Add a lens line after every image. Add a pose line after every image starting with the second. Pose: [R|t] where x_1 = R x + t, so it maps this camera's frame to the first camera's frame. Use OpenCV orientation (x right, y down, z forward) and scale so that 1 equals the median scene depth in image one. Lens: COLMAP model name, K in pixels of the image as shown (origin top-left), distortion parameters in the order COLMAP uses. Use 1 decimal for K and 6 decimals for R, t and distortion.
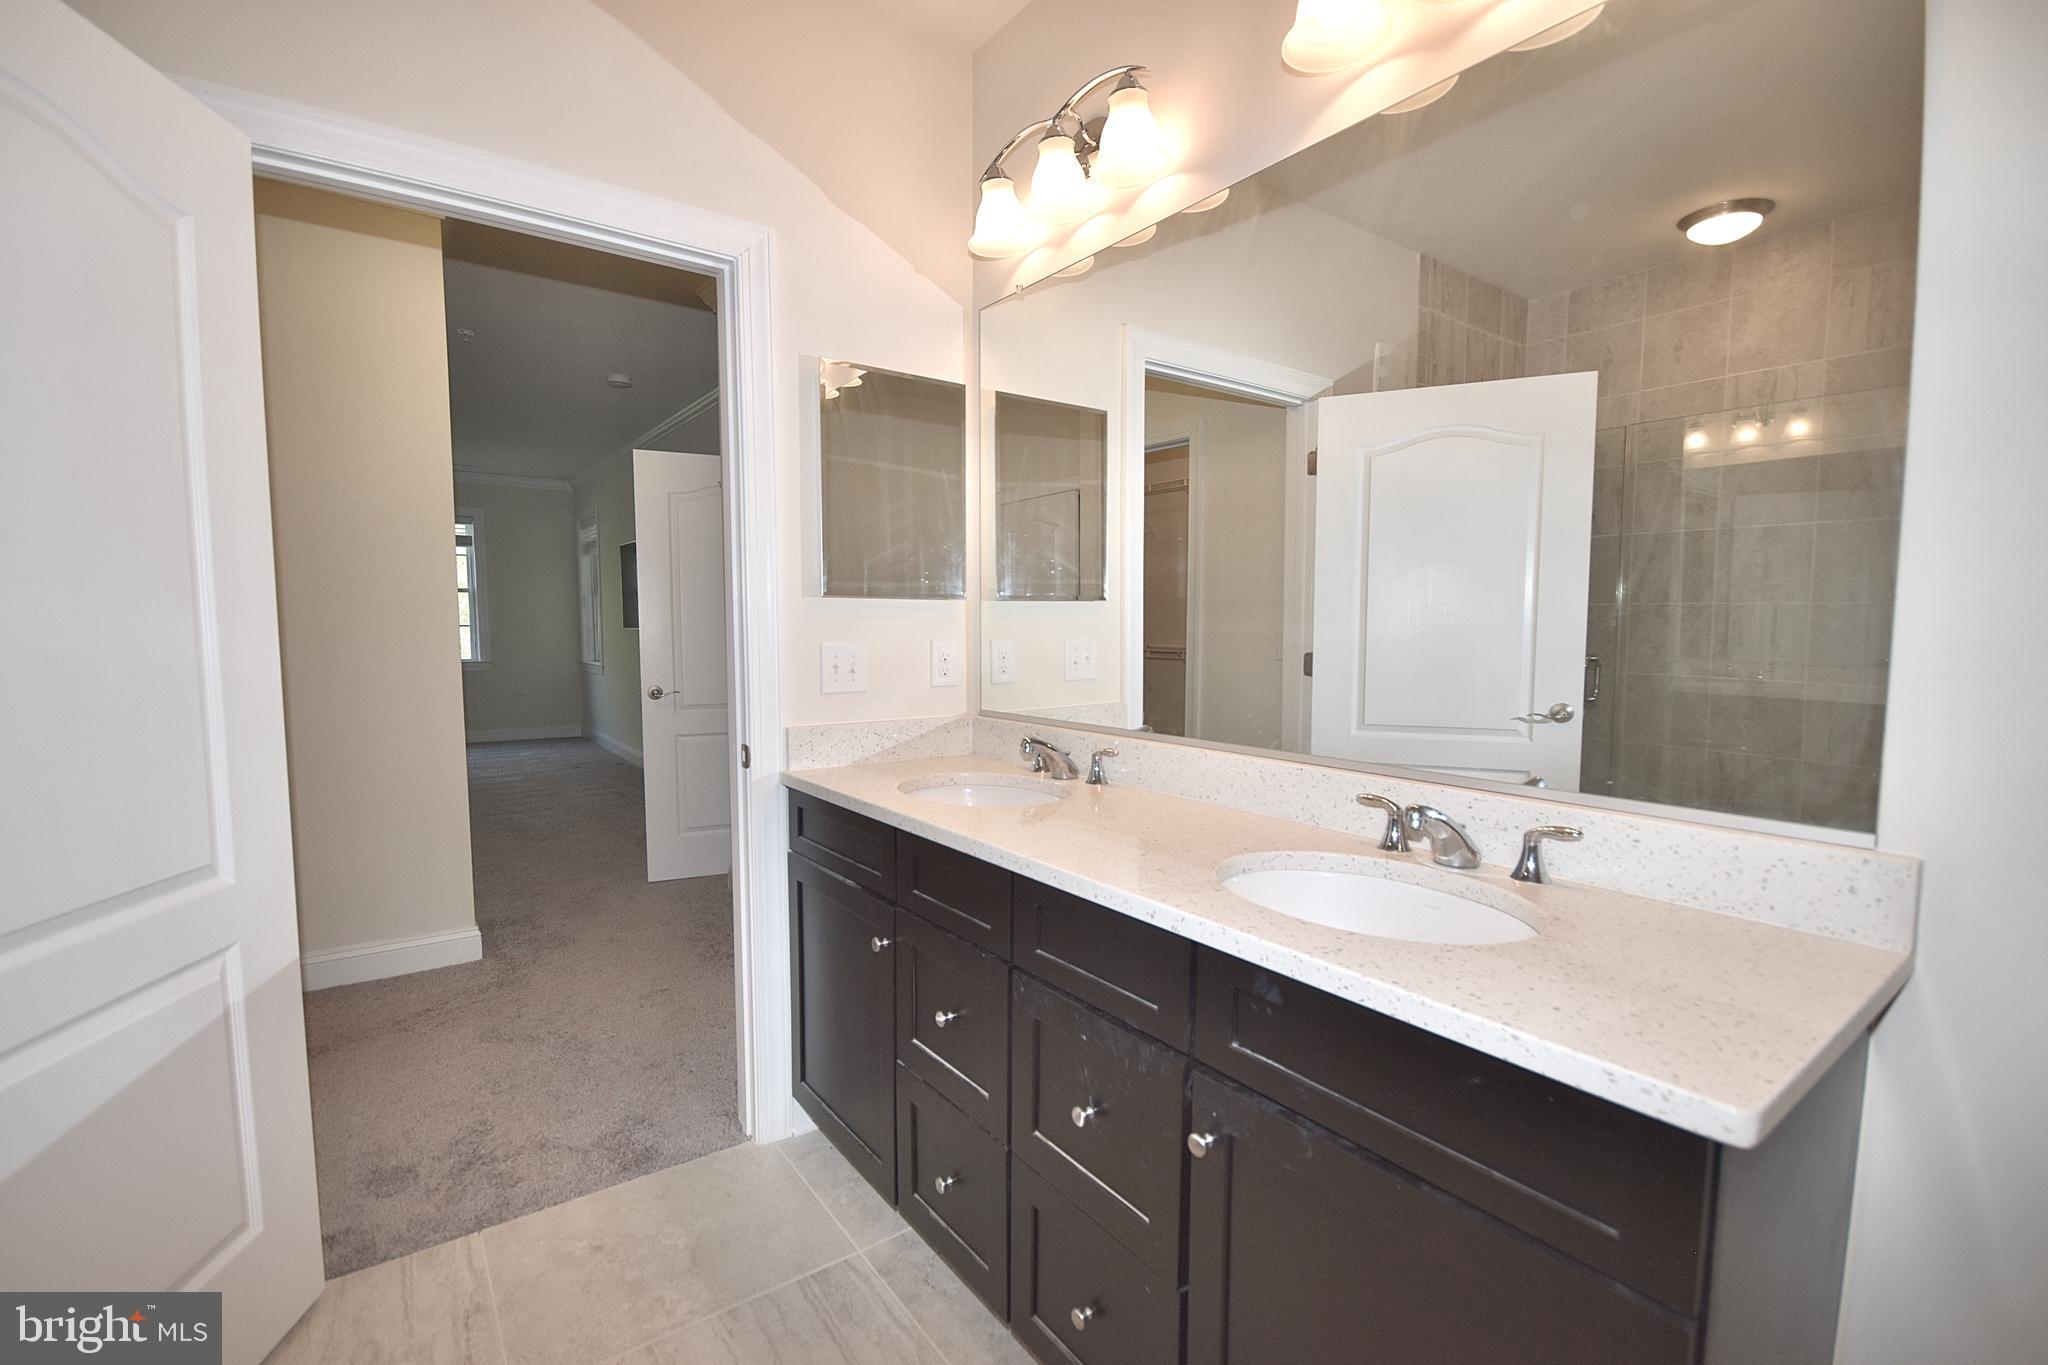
lens RADIAL K [[893.1, 0, 1018.9], [0, 893.1, 695.9], [0, 0, 1]] dist [-0.000884, -0.000030]
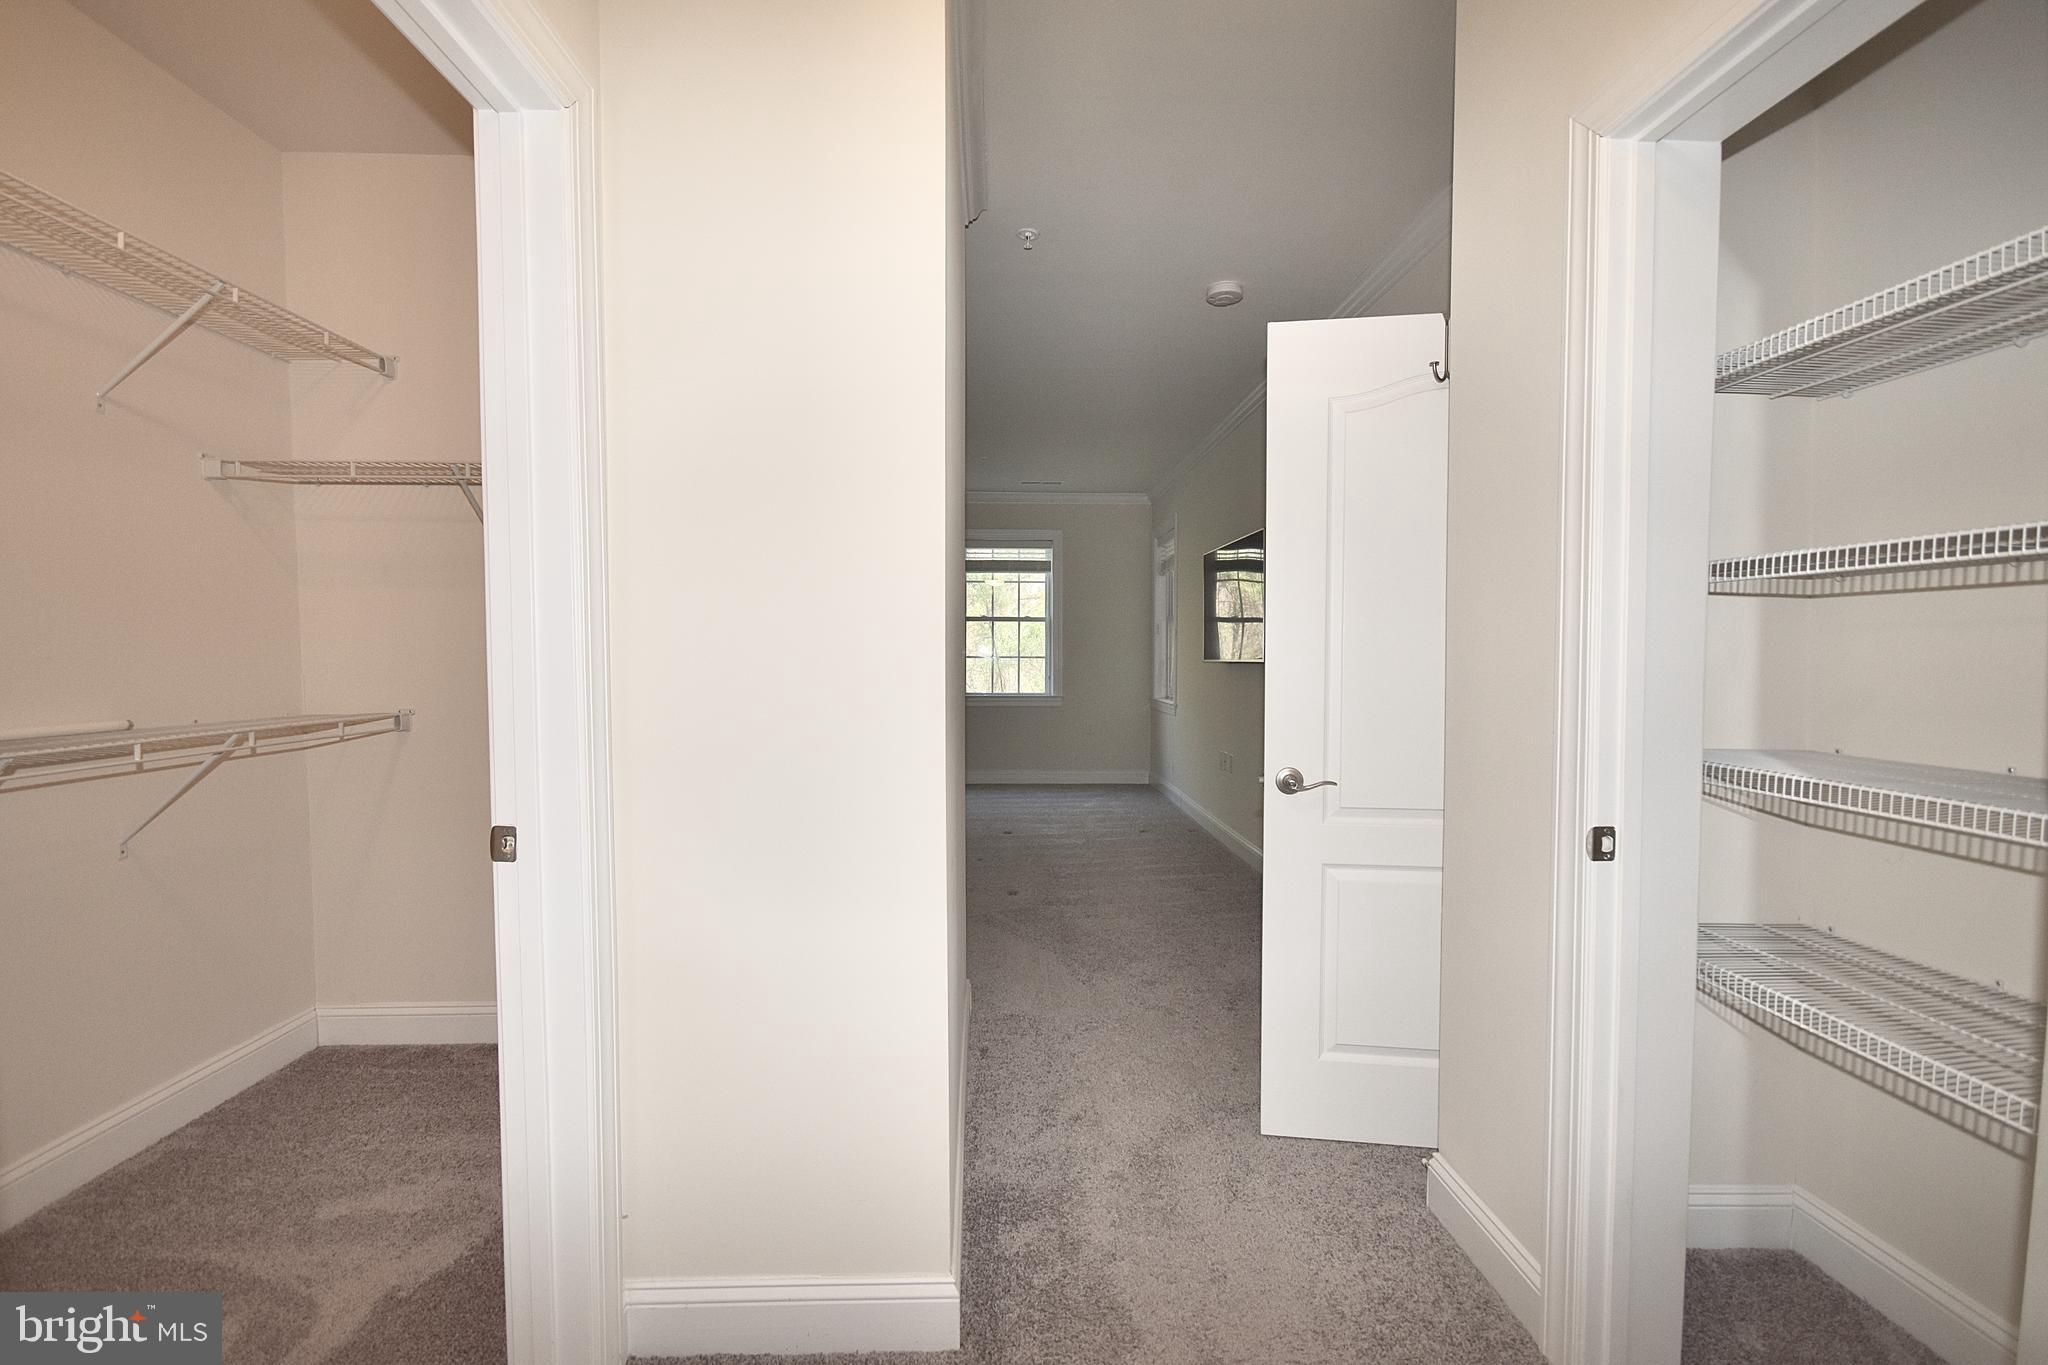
lens RADIAL K [[893.1, 0, 1016.8], [0, 893.1, 685.3], [0, 0, 1]] dist [-0.000884, -0.000030]
pose [[0.824601, 0.018714, -0.565406, -0.113383], [-0.045889, 0.998372, -0.033881, -0.016481], [0.563851, 0.053884, 0.824117, 0.220020]]
